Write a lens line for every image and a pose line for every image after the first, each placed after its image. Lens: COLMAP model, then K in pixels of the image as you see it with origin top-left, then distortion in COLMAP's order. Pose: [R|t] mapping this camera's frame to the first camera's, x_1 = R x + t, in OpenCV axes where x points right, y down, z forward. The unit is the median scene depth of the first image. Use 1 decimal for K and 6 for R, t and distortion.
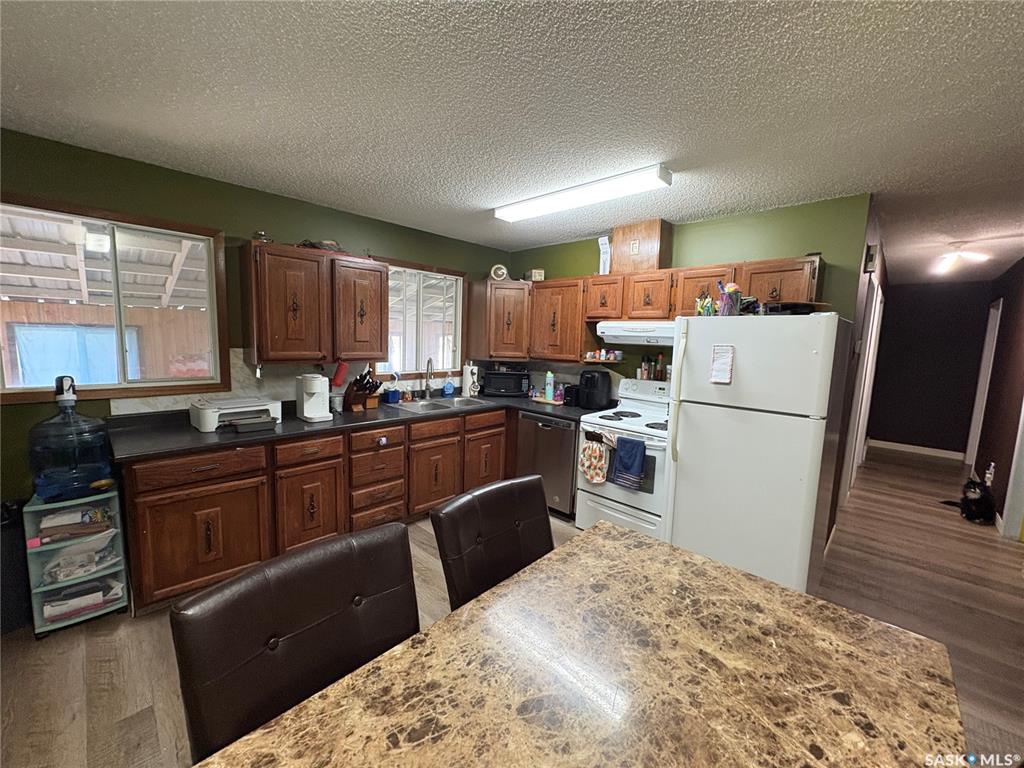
lens RADIAL K [[406.8, 0, 513.9], [0, 406.8, 382.8], [0, 0, 1]] dist [0.000052, 0.000022]
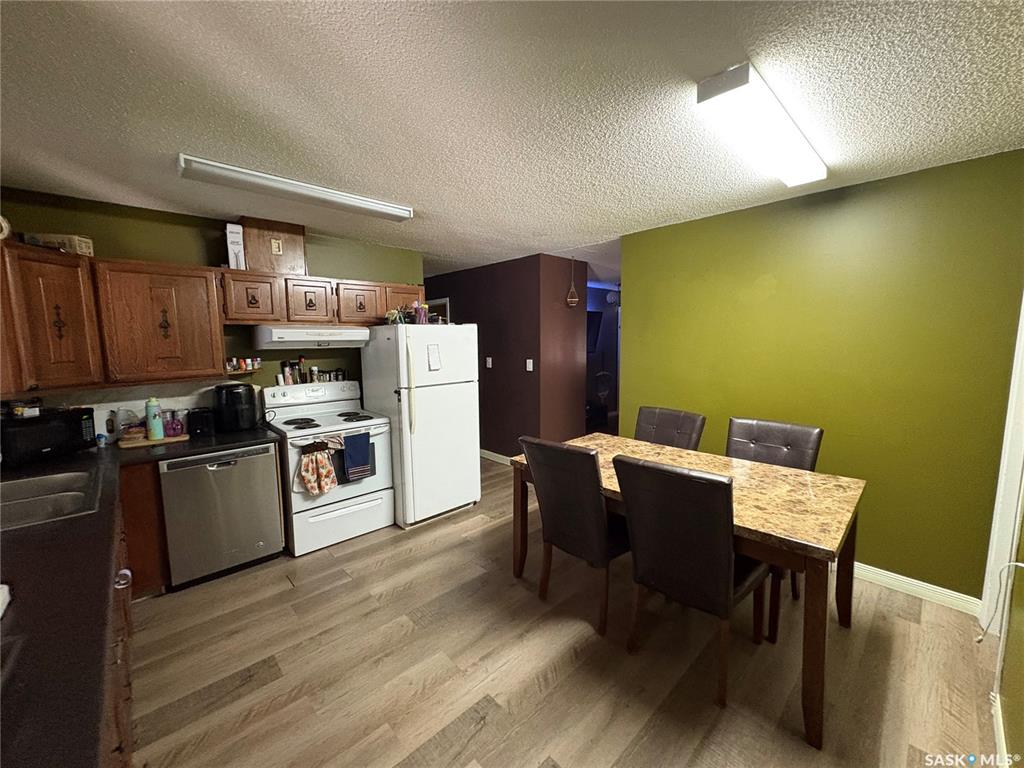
lens RADIAL K [[406.8, 0, 510.4], [0, 406.8, 386.9], [0, 0, 1]] dist [0.000052, 0.000022]
pose [[0.052241, -0.151660, 0.987051, -0.658581], [0.124571, 0.981670, 0.144240, -0.082642], [-0.990834, 0.115423, 0.070176, 0.438027]]
